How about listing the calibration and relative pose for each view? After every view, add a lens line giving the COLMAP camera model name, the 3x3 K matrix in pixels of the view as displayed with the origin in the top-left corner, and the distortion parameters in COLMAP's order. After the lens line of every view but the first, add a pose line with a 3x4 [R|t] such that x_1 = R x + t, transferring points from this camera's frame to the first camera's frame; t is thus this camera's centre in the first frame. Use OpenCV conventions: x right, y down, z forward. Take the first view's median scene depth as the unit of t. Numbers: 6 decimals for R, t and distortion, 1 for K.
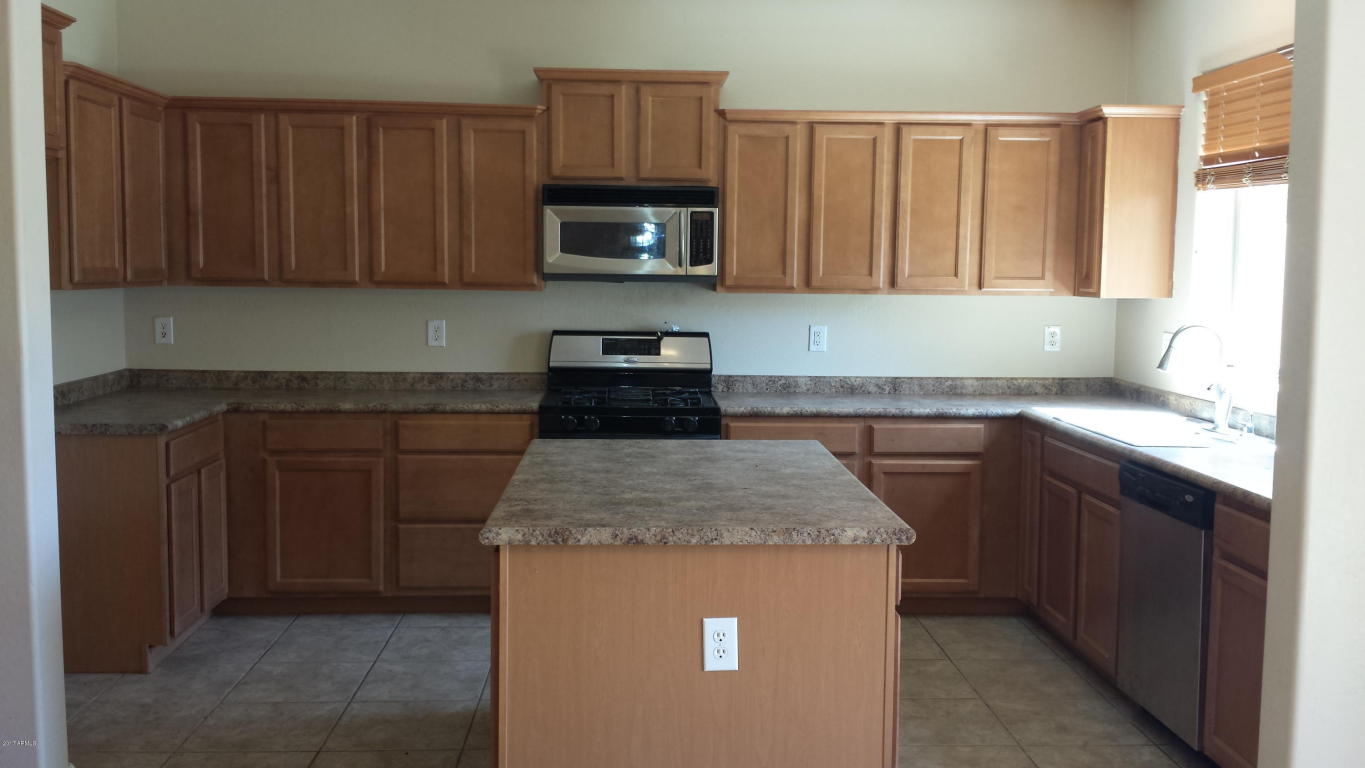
lens RADIAL K [[1334.7, 0, 699.0], [0, 1334.7, 392.8], [0, 0, 1]] dist [0.058121, -0.184084]
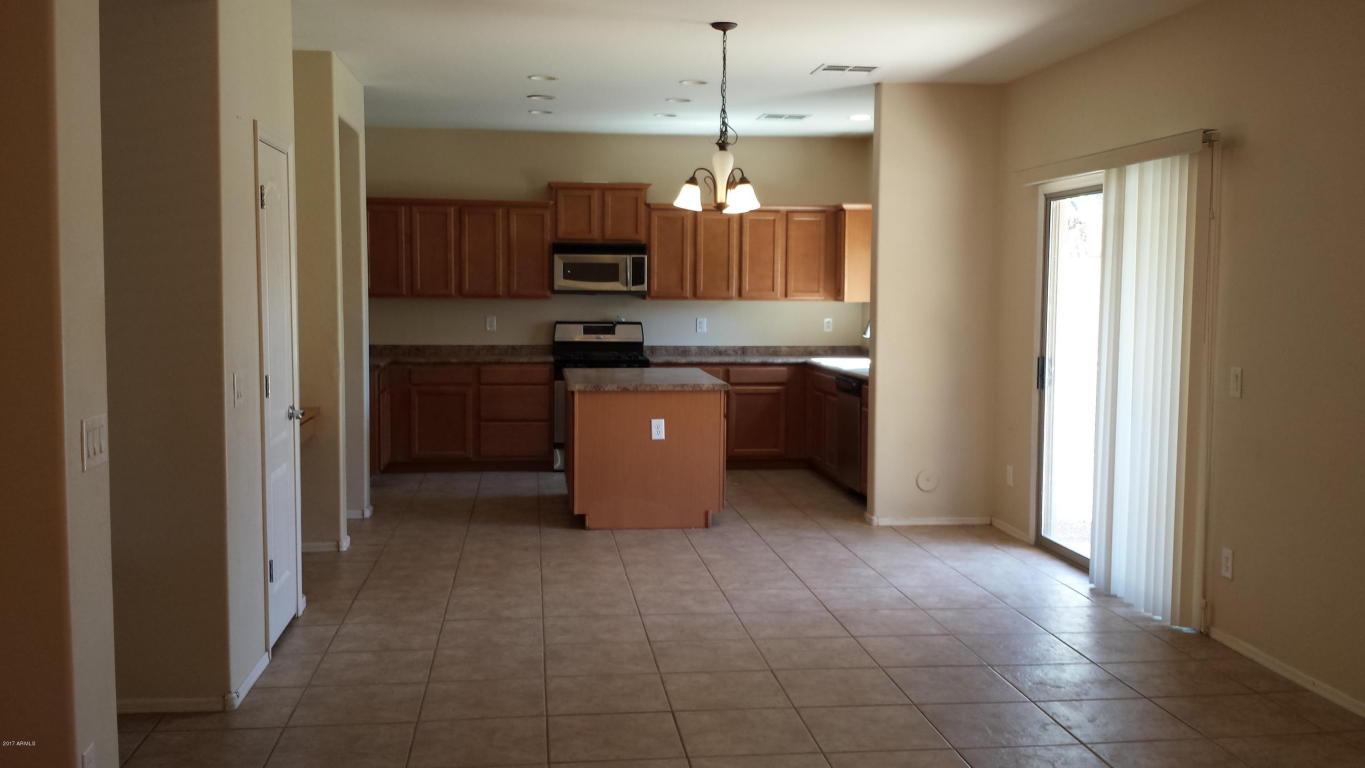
lens RADIAL K [[1334.7, 0, 699.0], [0, 1334.7, 392.8], [0, 0, 1]] dist [0.058121, -0.184084]
pose [[0.997377, -0.010111, 0.071669, -0.049062], [0.011041, 0.999860, -0.012585, 0.080241], [-0.071532, 0.013344, 0.997349, -0.880891]]
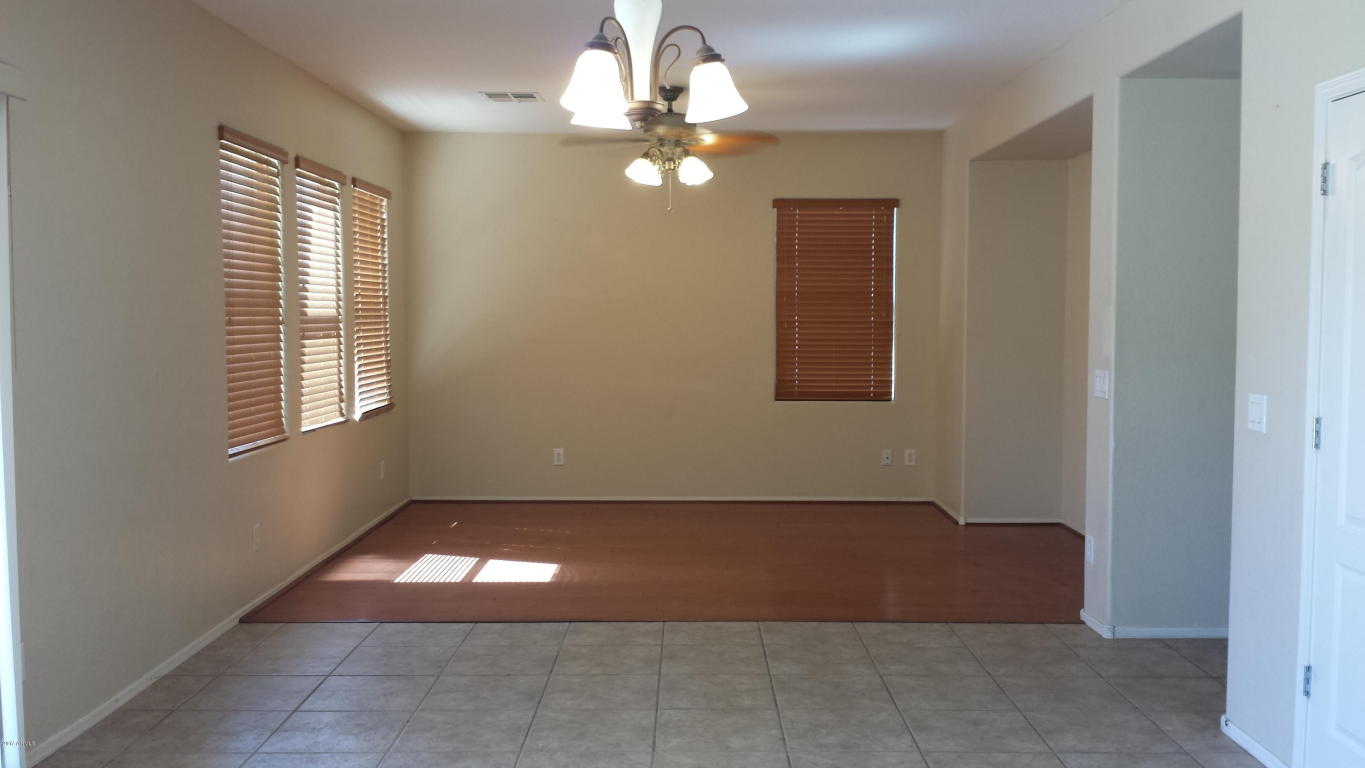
lens RADIAL K [[1334.7, 0, 699.0], [0, 1334.7, 392.8], [0, 0, 1]] dist [0.058121, -0.184084]
pose [[-0.998888, -0.012610, 0.045421, 0.061665], [-0.005595, 0.988460, 0.151381, -0.209311], [-0.046805, 0.150958, -0.987431, 2.470862]]
